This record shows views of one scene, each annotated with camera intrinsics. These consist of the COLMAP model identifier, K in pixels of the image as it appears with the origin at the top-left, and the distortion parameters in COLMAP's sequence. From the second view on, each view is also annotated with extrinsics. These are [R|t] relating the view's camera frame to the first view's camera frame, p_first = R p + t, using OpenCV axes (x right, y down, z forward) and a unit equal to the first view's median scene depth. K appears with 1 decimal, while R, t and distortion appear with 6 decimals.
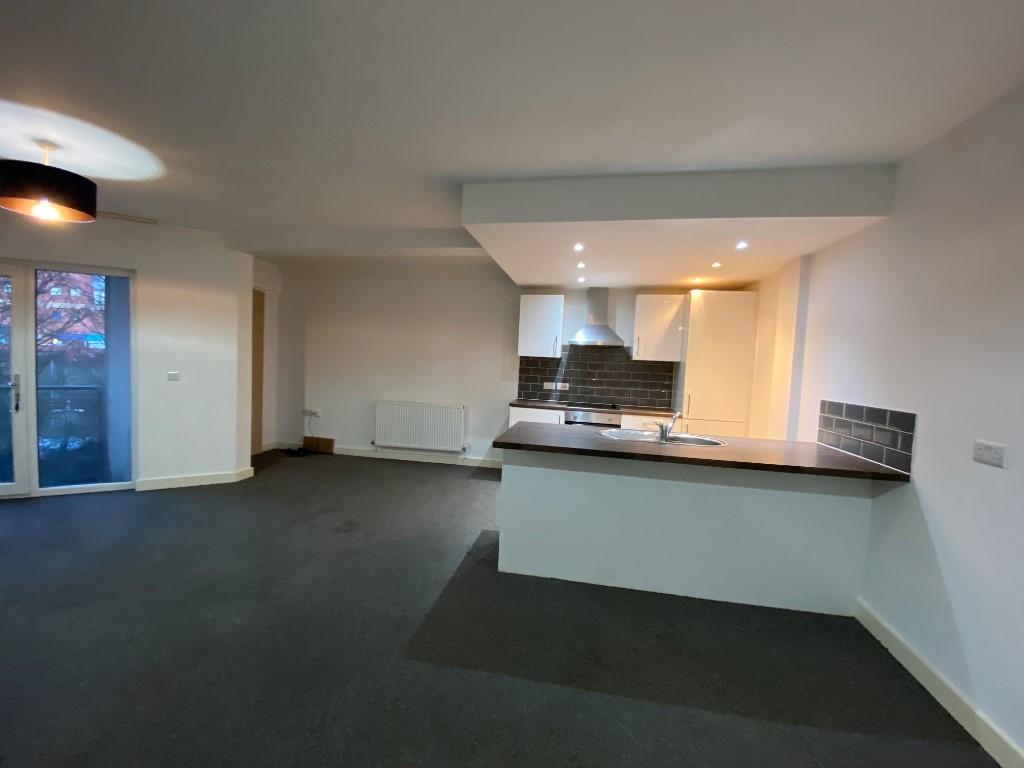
lens RADIAL K [[397.2, 0, 512.0], [0, 397.2, 384.0], [0, 0, 1]] dist [0.021425, -0.011201]
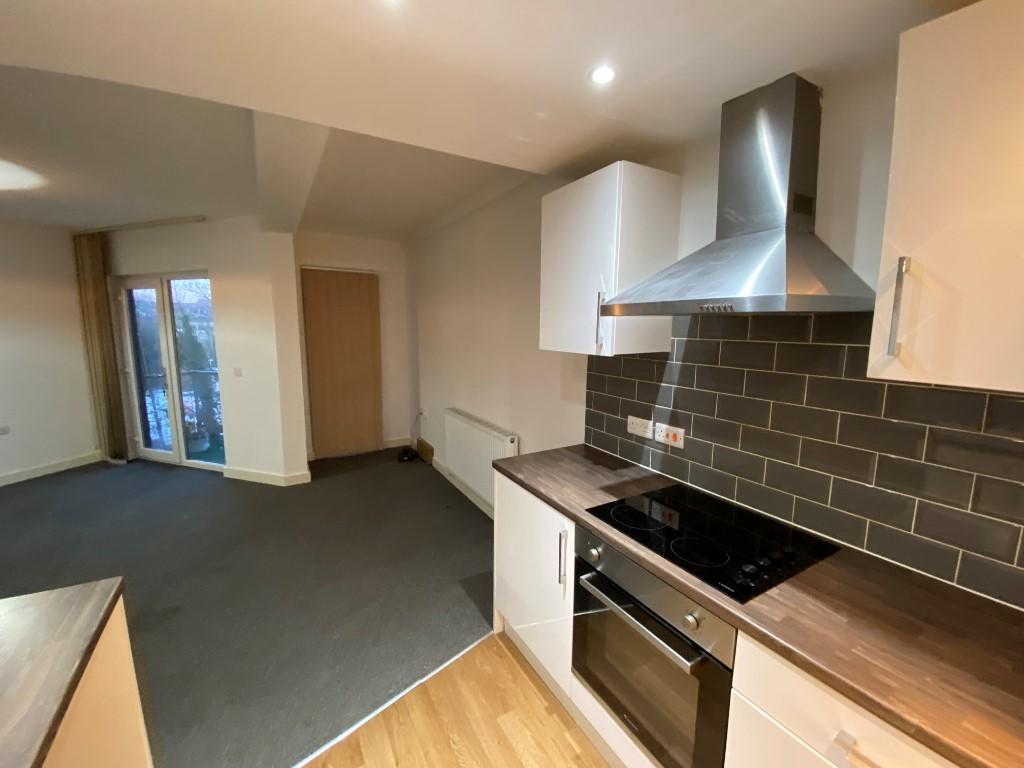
lens RADIAL K [[406.4, 0, 508.5], [0, 406.4, 381.4], [0, 0, 1]] dist [0.002189, -0.011753]
pose [[0.677903, 0.062296, -0.732507, 0.311529], [-0.022366, 0.997690, 0.064149, -0.065335], [0.734811, -0.027104, 0.677730, 0.693767]]
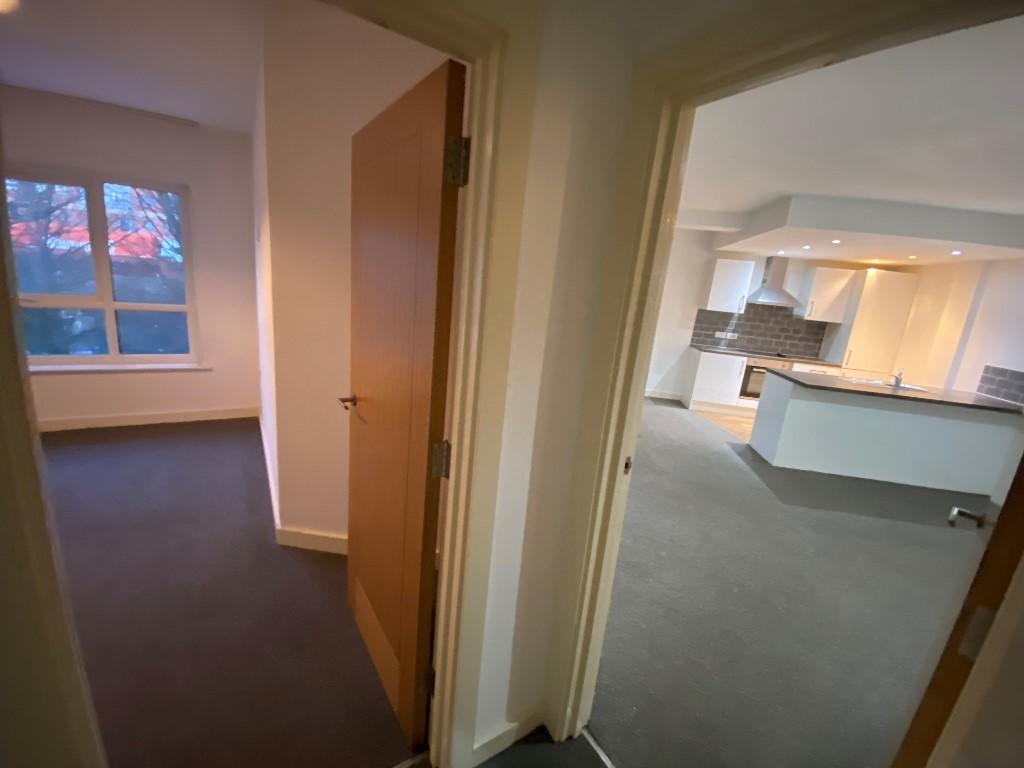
lens RADIAL K [[406.4, 0, 508.5], [0, 406.4, 381.4], [0, 0, 1]] dist [0.002189, -0.011753]
pose [[0.998068, 0.041214, 0.046484, -0.656492], [-0.048591, 0.984115, 0.170756, -0.039430], [-0.038708, -0.172684, 0.984216, -0.252696]]
